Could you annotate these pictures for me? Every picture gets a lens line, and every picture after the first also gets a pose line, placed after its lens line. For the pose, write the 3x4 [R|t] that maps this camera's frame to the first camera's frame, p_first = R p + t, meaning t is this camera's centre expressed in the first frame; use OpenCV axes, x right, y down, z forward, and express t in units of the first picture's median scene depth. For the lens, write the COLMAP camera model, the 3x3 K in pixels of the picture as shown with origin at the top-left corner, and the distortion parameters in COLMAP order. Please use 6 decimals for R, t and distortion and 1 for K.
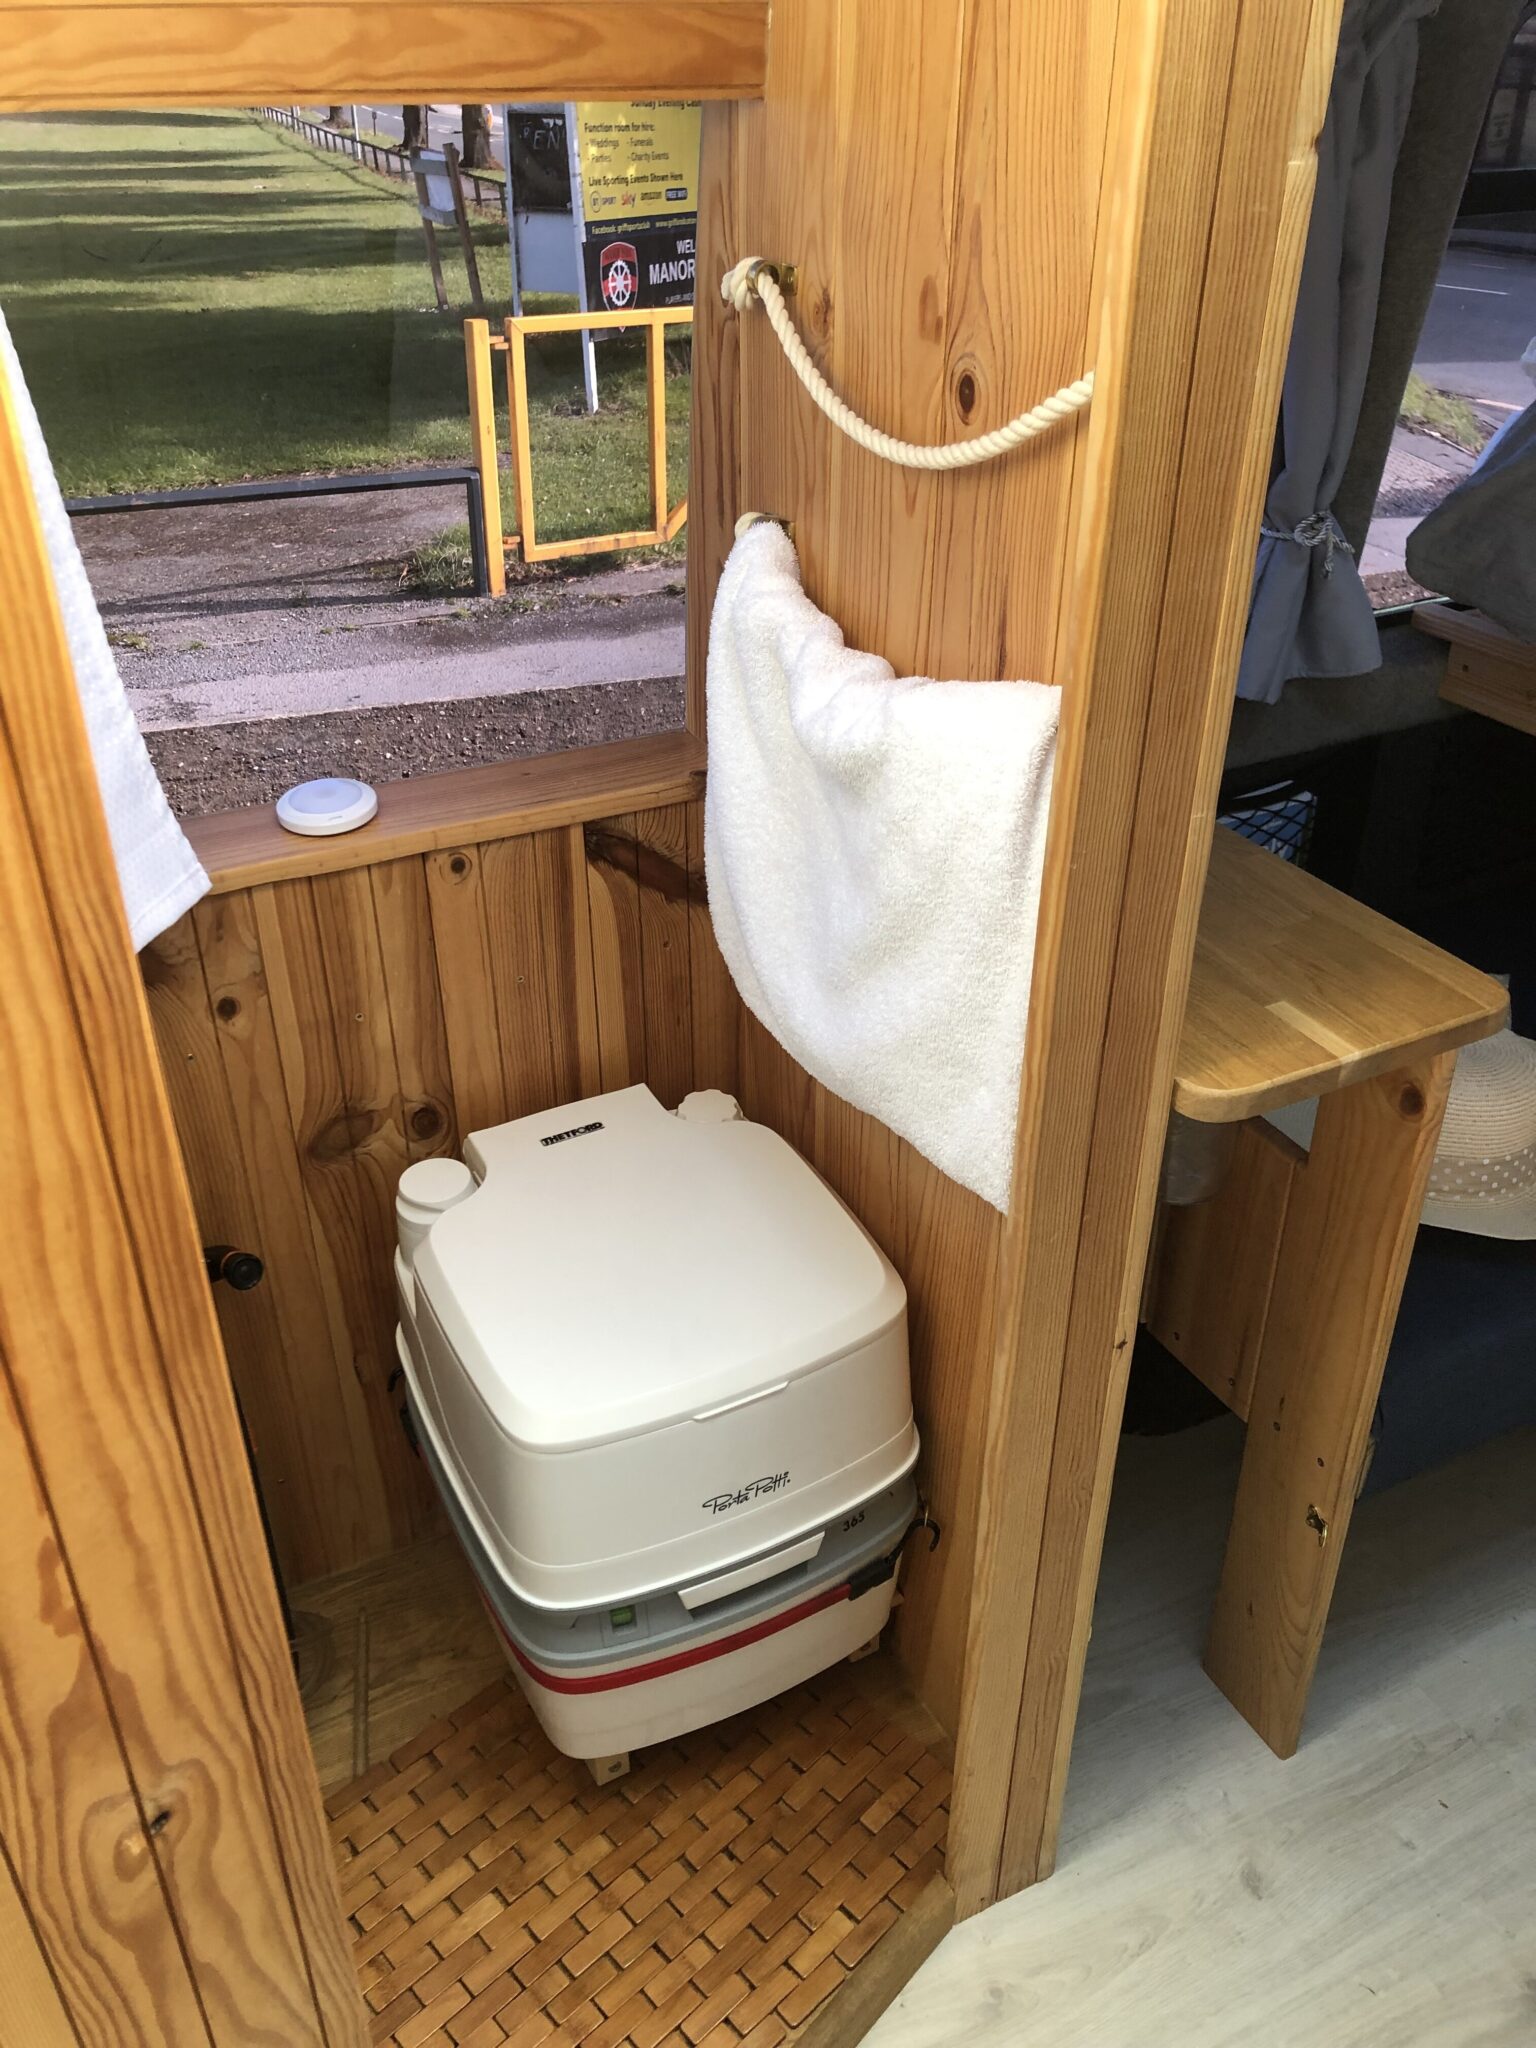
lens RADIAL K [[1677.7, 0, 779.0], [0, 1677.7, 1033.5], [0, 0, 1]] dist [0.031558, -0.013759]
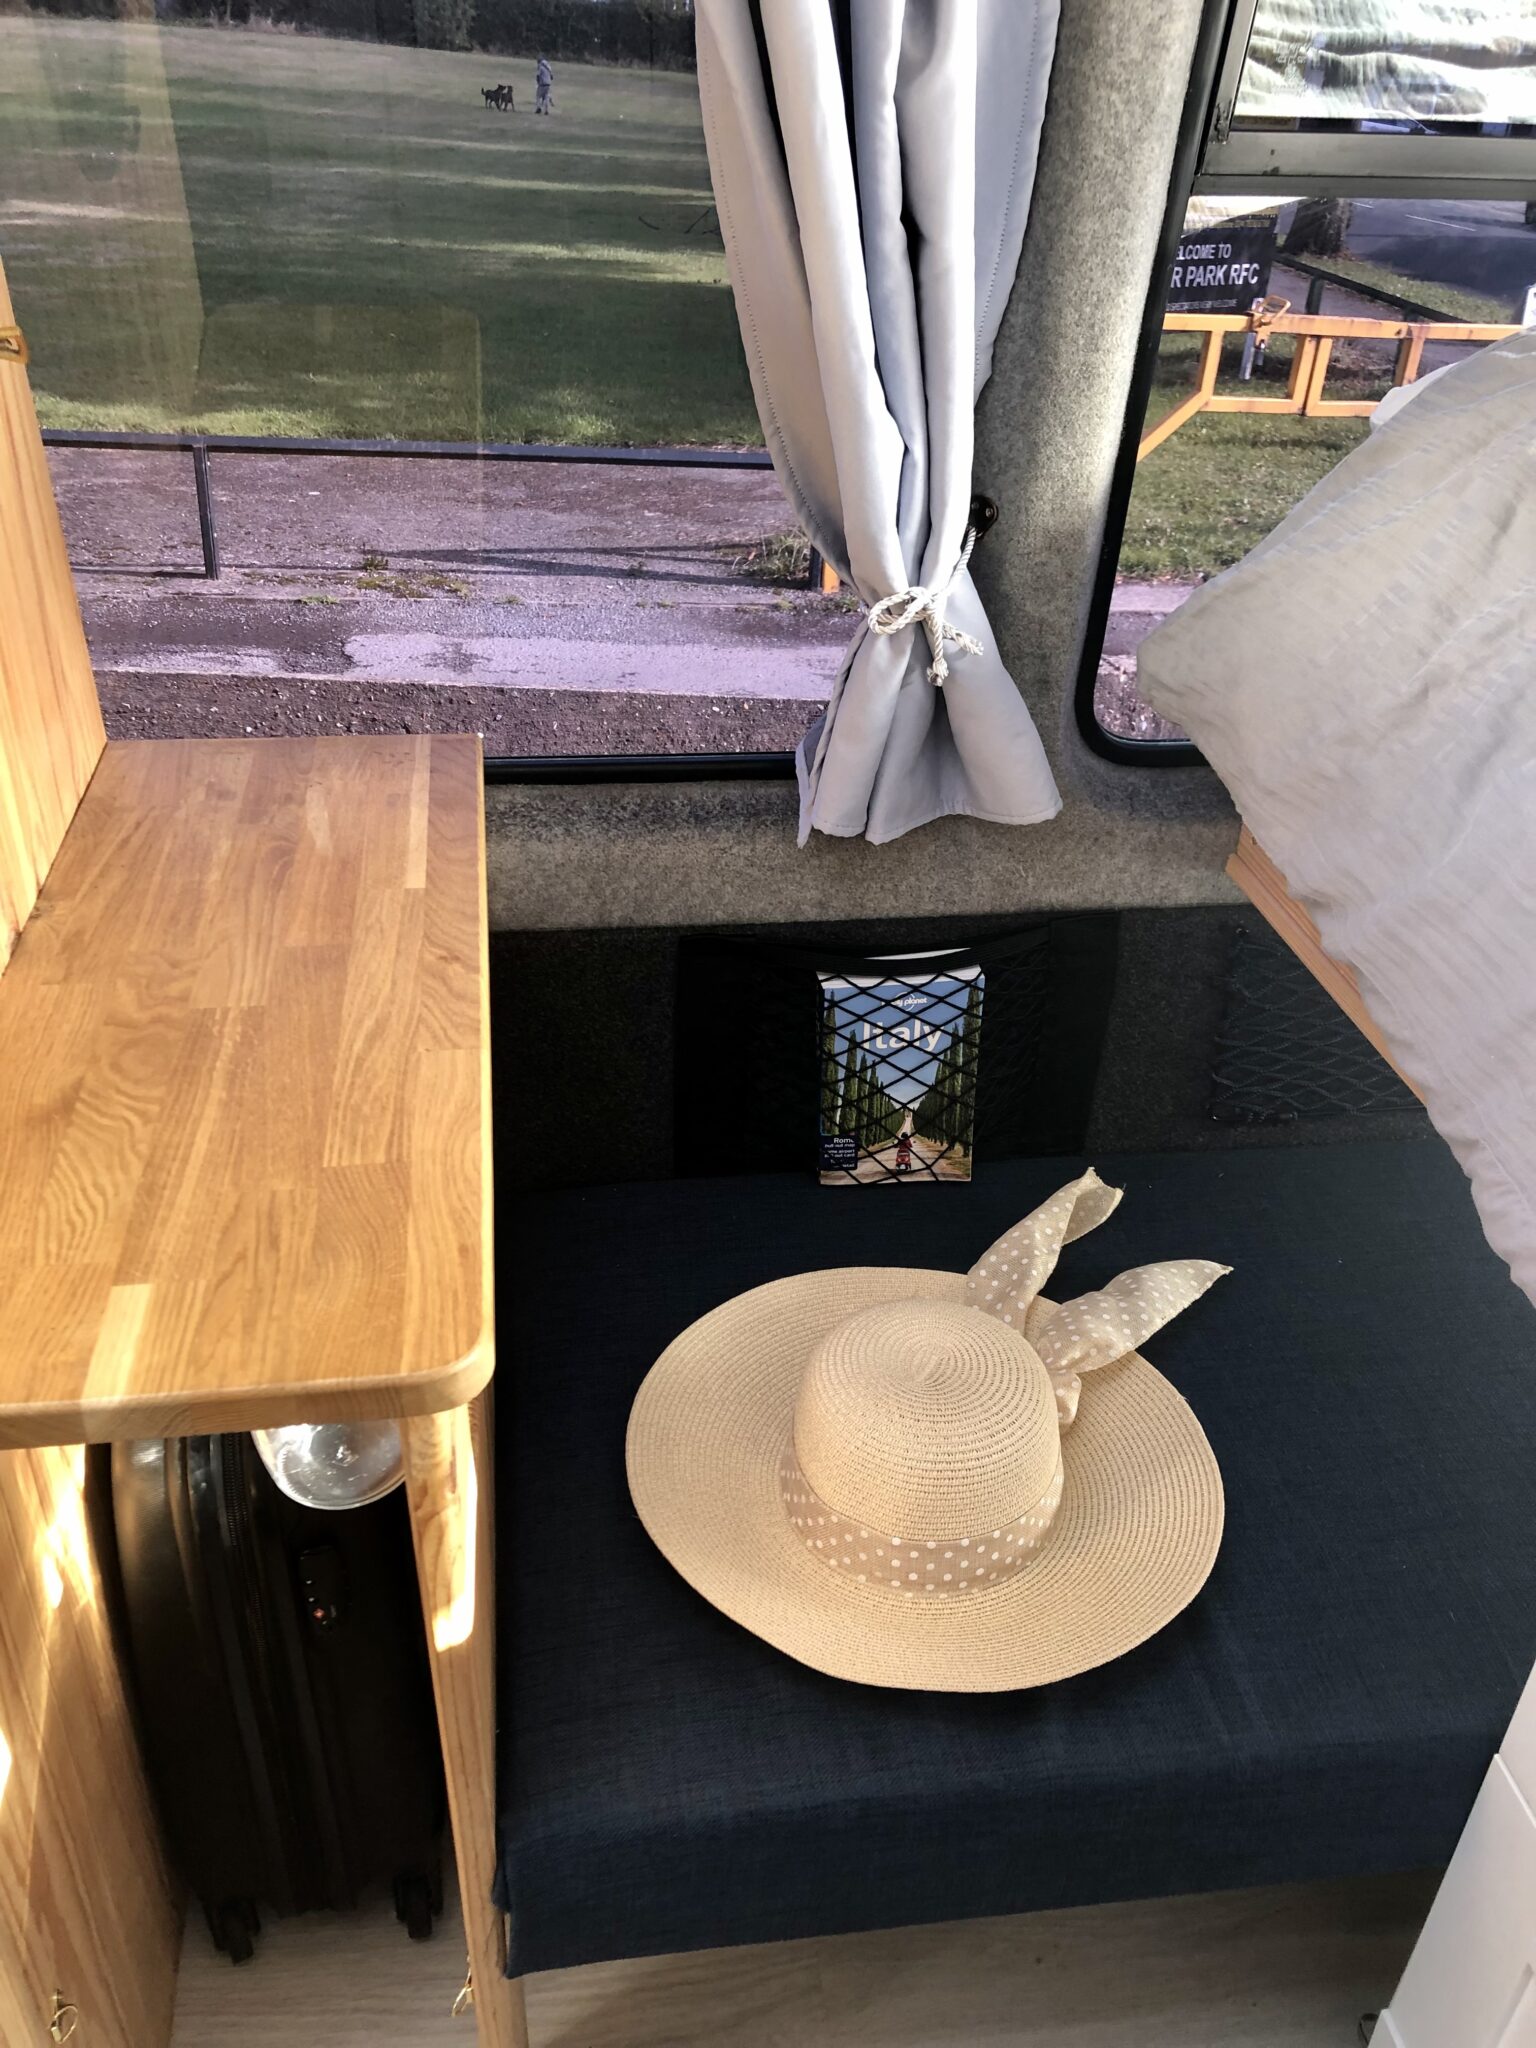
lens RADIAL K [[1677.7, 0, 762.1], [0, 1677.7, 1024.5], [0, 0, 1]] dist [0.031558, -0.013759]
pose [[0.934277, 0.206032, -0.290994, 0.134769], [-0.208070, 0.977813, 0.024283, -0.035592], [0.289540, 0.037860, 0.956417, 0.082671]]
